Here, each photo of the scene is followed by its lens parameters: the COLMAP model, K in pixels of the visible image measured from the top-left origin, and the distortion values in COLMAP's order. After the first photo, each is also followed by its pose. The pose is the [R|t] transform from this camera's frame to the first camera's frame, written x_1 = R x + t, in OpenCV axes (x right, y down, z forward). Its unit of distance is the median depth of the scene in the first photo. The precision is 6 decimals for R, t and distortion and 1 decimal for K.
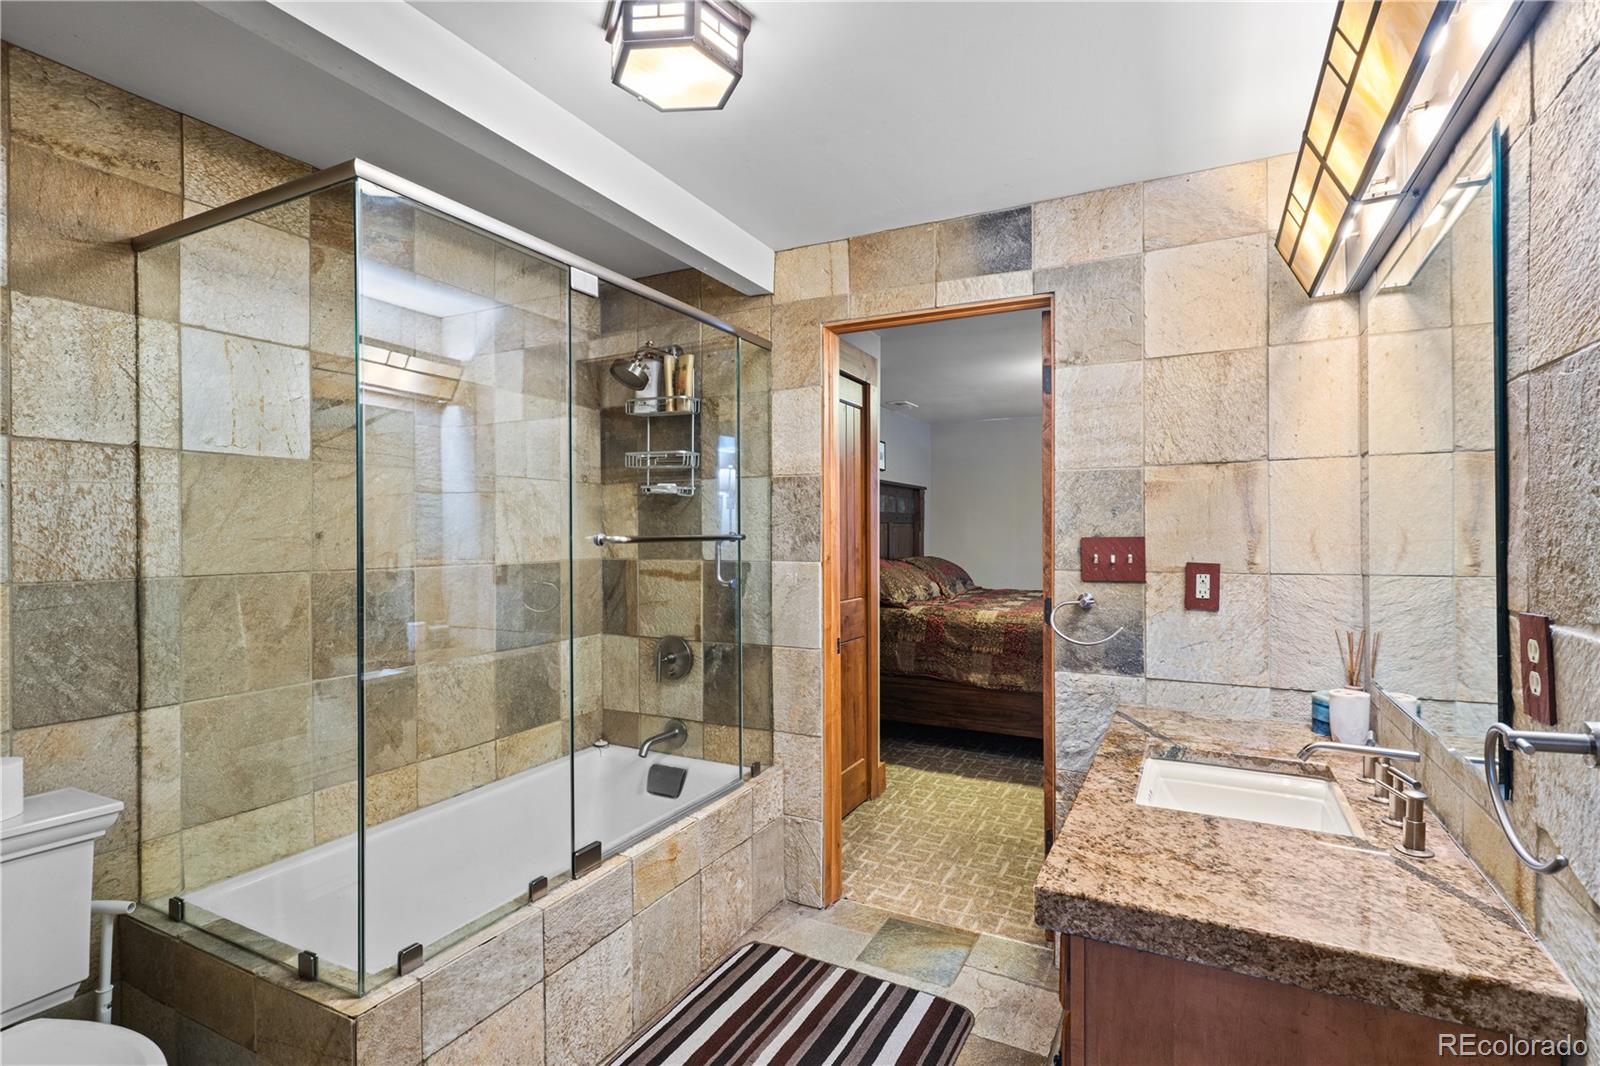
lens RADIAL K [[768.0, 0, 802.2], [0, 768.0, 534.0], [0, 0, 1]] dist [0.000837, -0.001605]
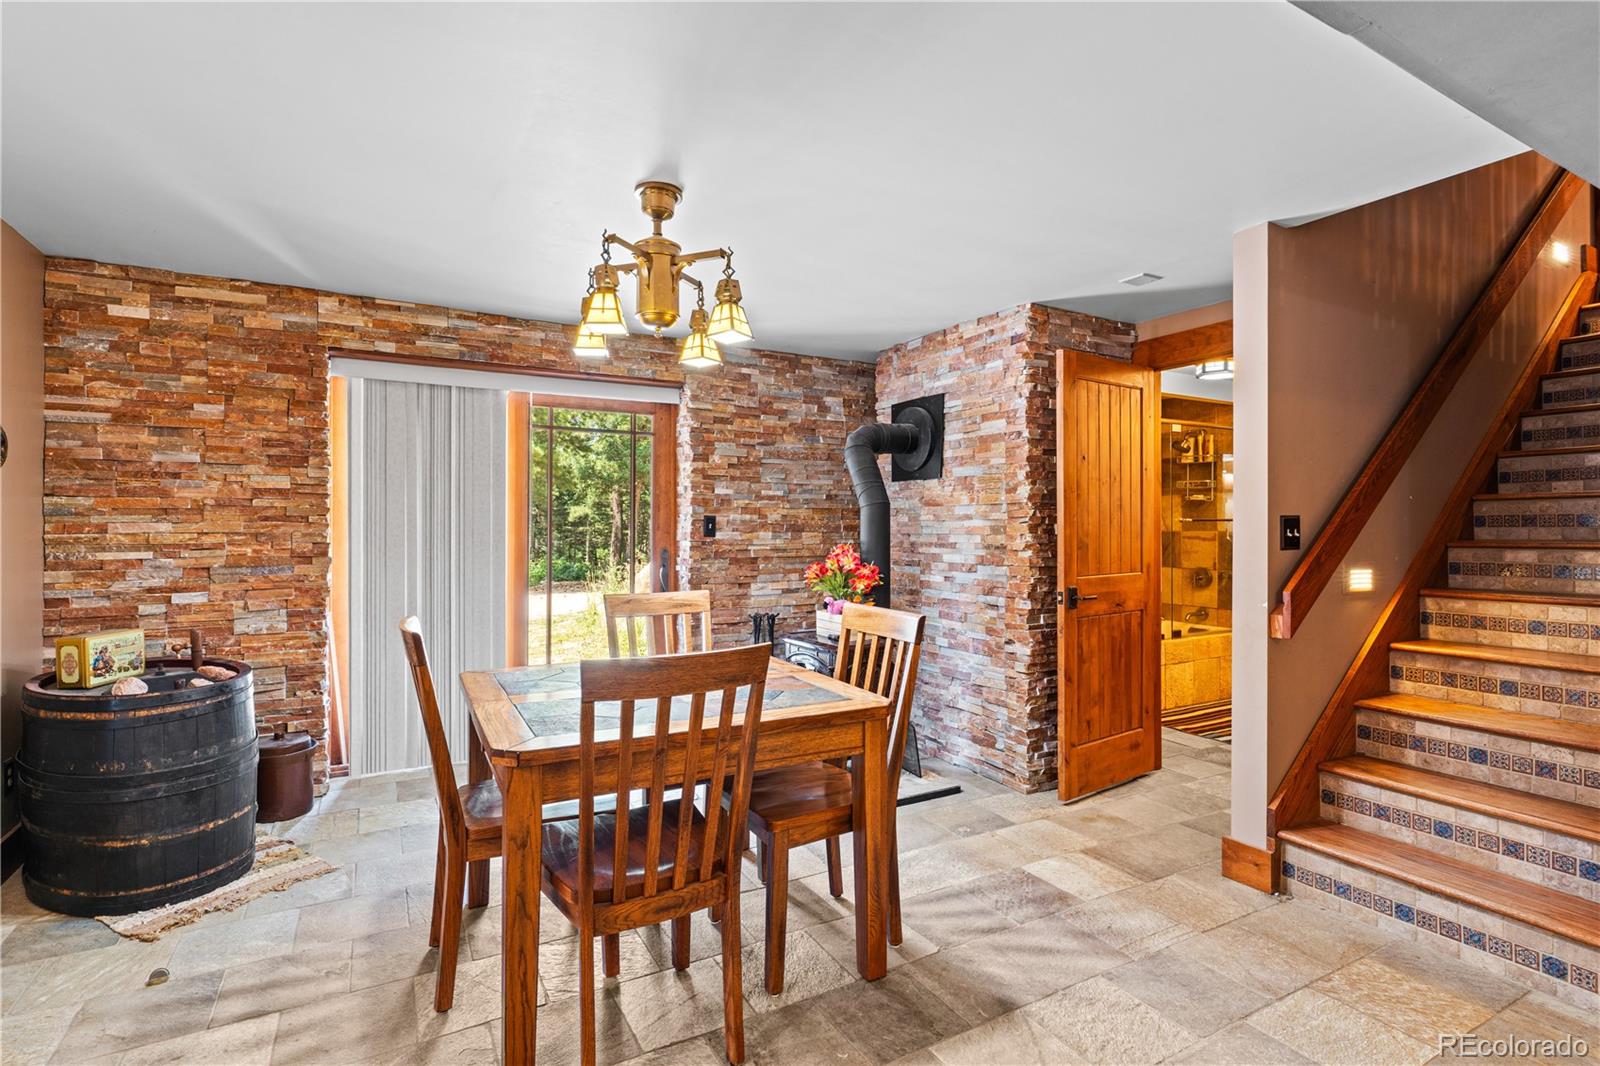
lens RADIAL K [[768.0, 0, 801.0], [0, 768.0, 529.0], [0, 0, 1]] dist [0.000837, -0.001605]
pose [[0.828588, 0.003406, -0.559849, 0.100877], [-0.000651, 0.999987, 0.005119, 0.017266], [0.559859, -0.003877, 0.828579, -1.351356]]
